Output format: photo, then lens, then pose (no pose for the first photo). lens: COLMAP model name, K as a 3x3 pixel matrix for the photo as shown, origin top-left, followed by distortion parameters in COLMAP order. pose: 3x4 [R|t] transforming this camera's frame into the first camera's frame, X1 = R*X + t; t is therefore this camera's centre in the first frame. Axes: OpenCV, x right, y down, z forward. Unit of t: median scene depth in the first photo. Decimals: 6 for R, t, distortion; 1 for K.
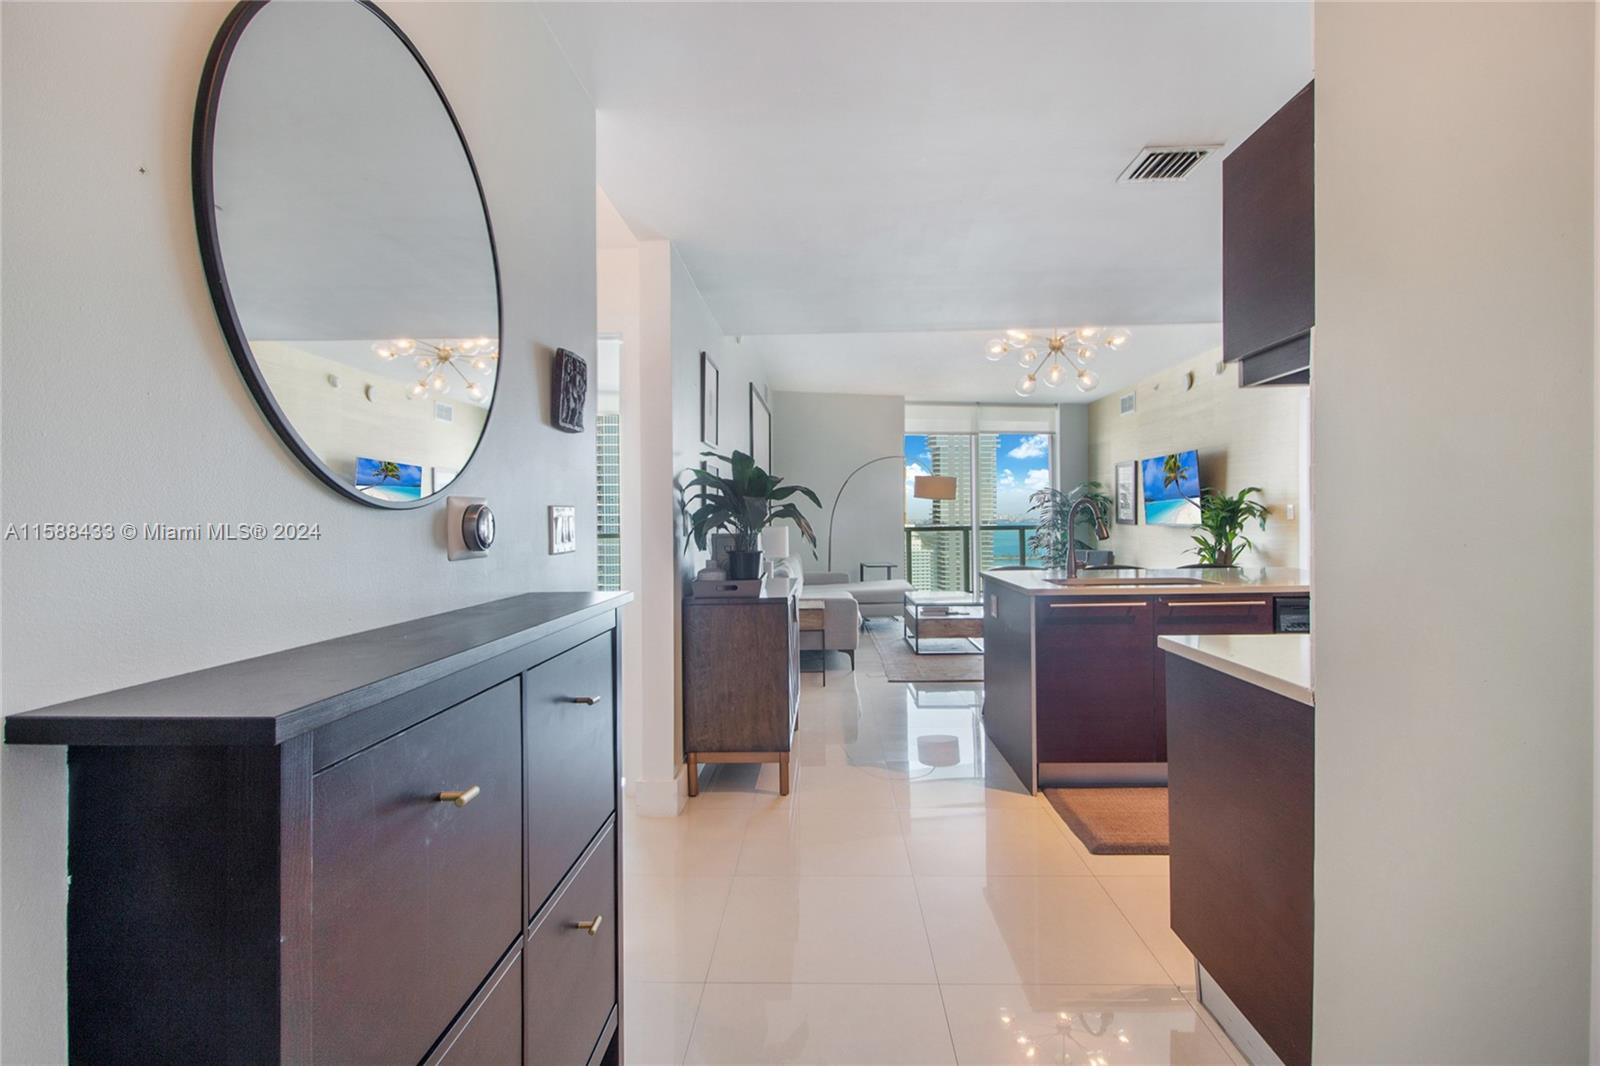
lens RADIAL K [[761.8, 0, 810.3], [0, 761.8, 539.3], [0, 0, 1]] dist [-0.001522, -0.000704]
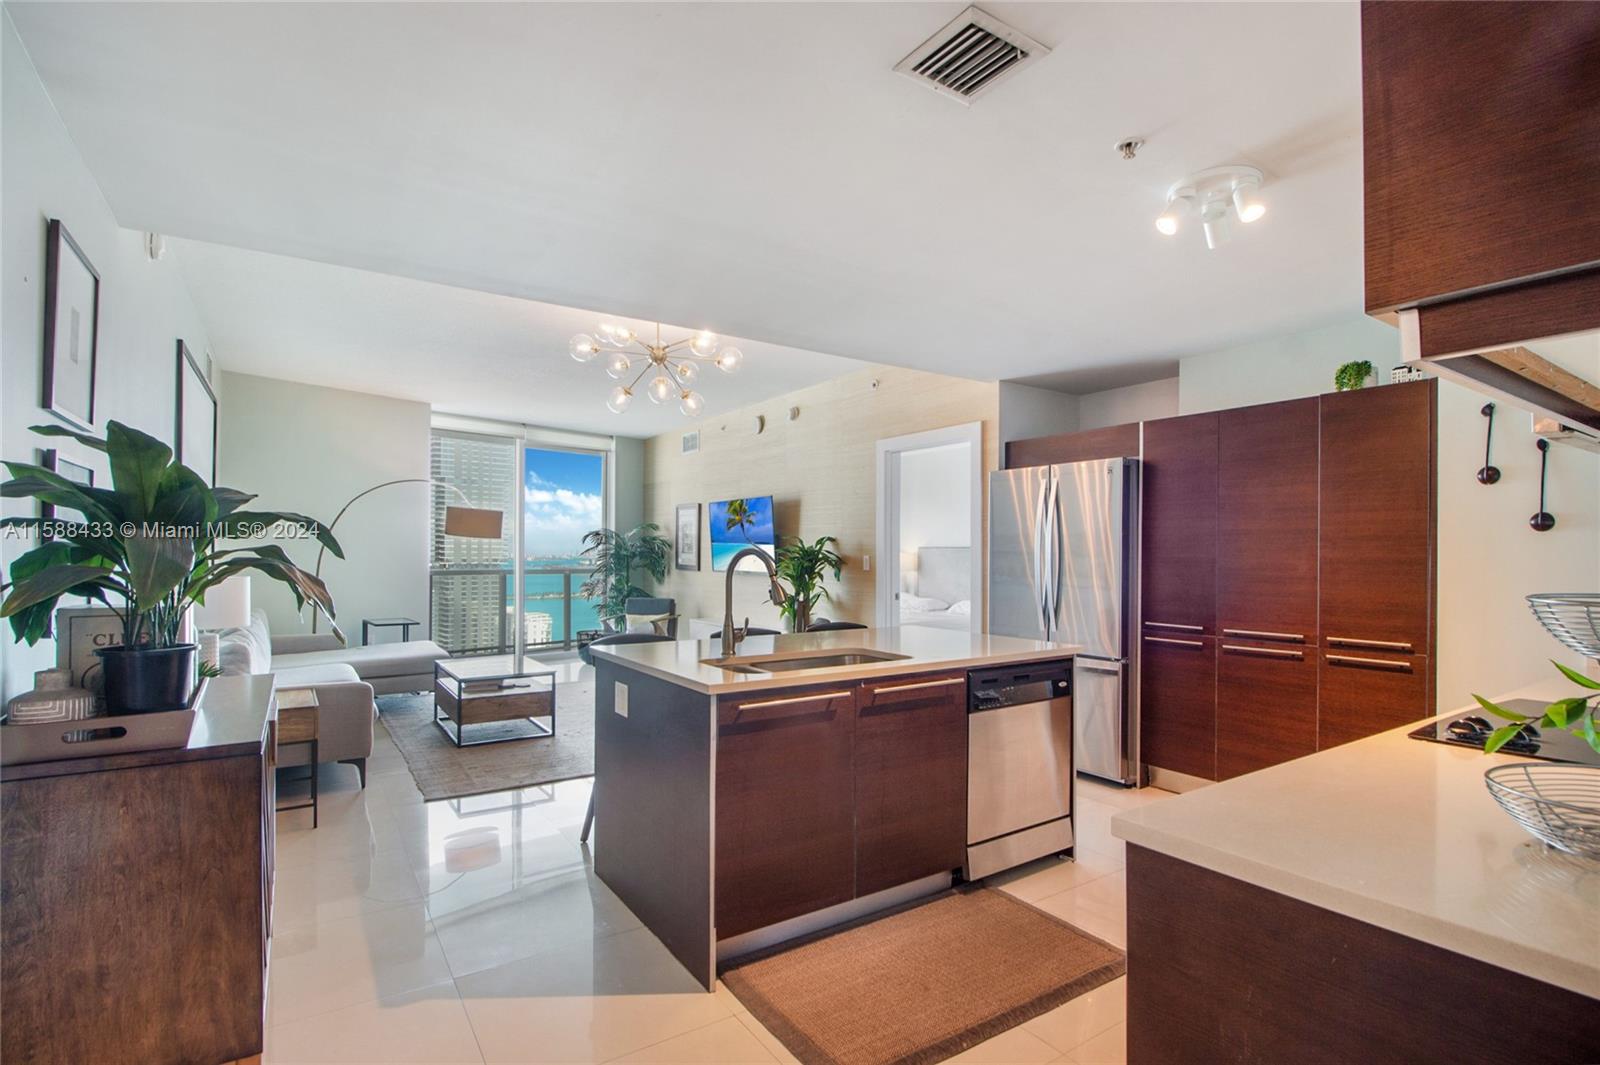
lens RADIAL K [[762.8, 0, 794.7], [0, 762.8, 561.6], [0, 0, 1]] dist [0.002061, -0.010594]
pose [[0.824740, 0.013960, 0.565340, -0.012834], [-0.001727, 0.999753, -0.022168, -0.014011], [-0.565510, 0.017306, 0.824560, 0.211609]]
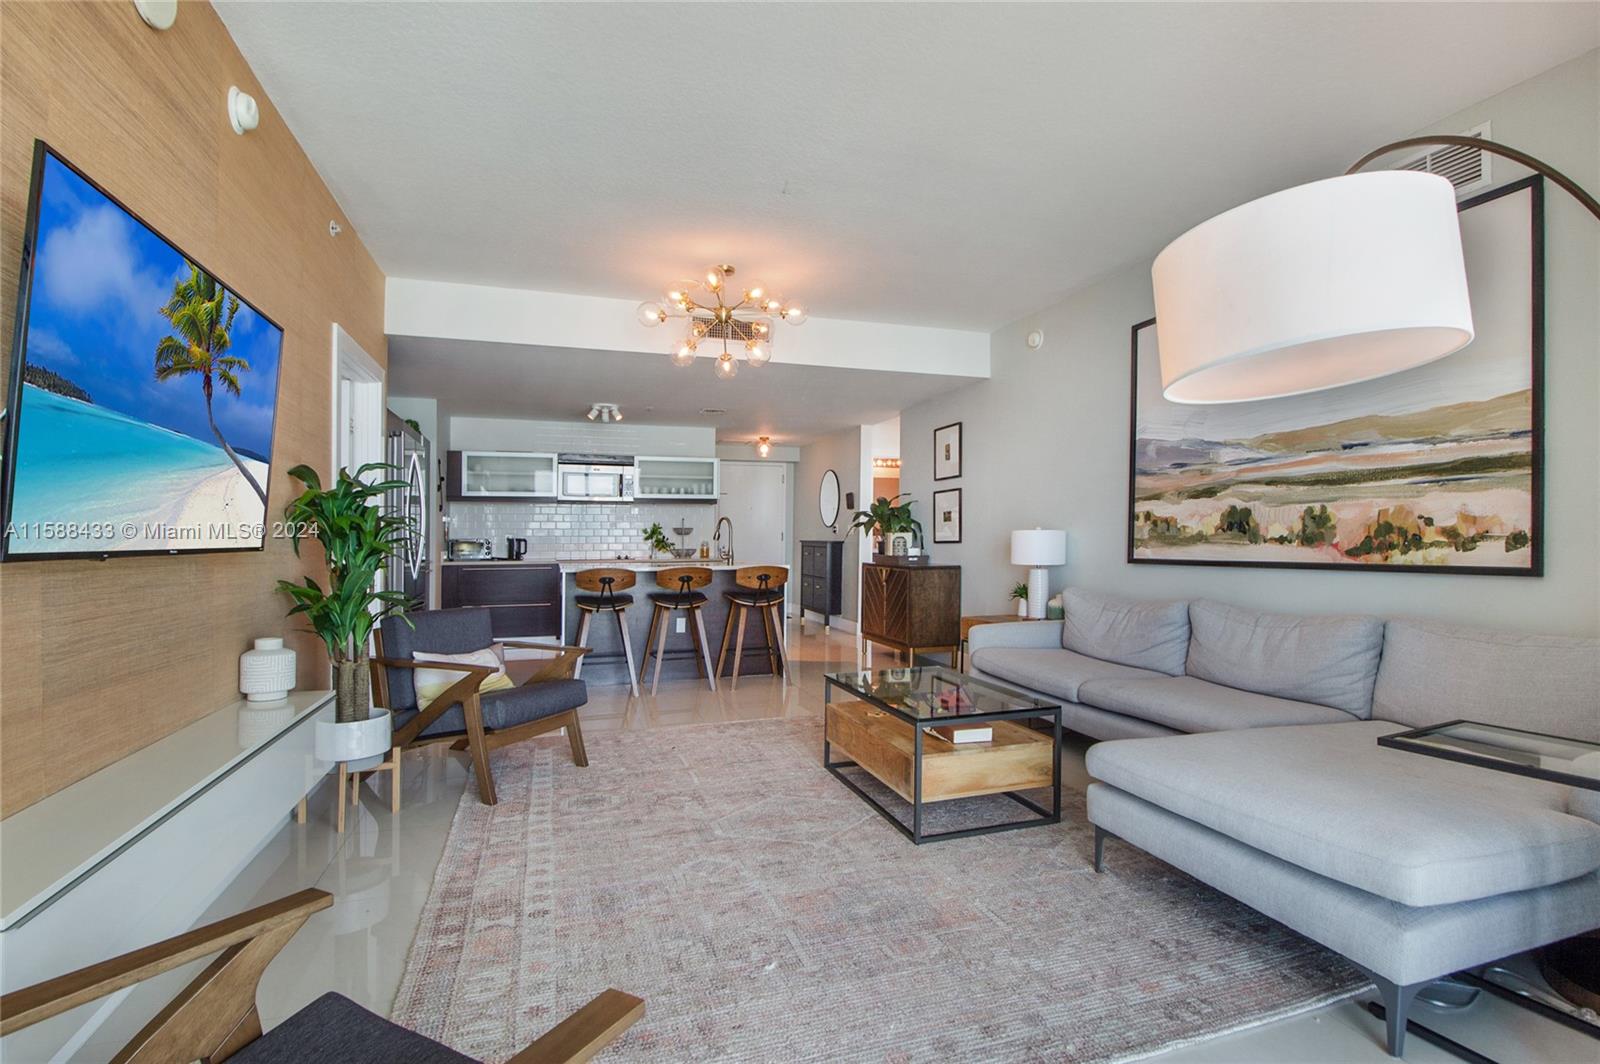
lens RADIAL K [[761.8, 0, 810.3], [0, 761.8, 538.3], [0, 0, 1]] dist [-0.001522, -0.000704]
pose [[-0.939242, 0.016283, -0.342870, 0.452772], [0.005783, 0.999483, 0.031626, -0.033387], [0.343208, 0.027722, -0.938850, 1.587682]]
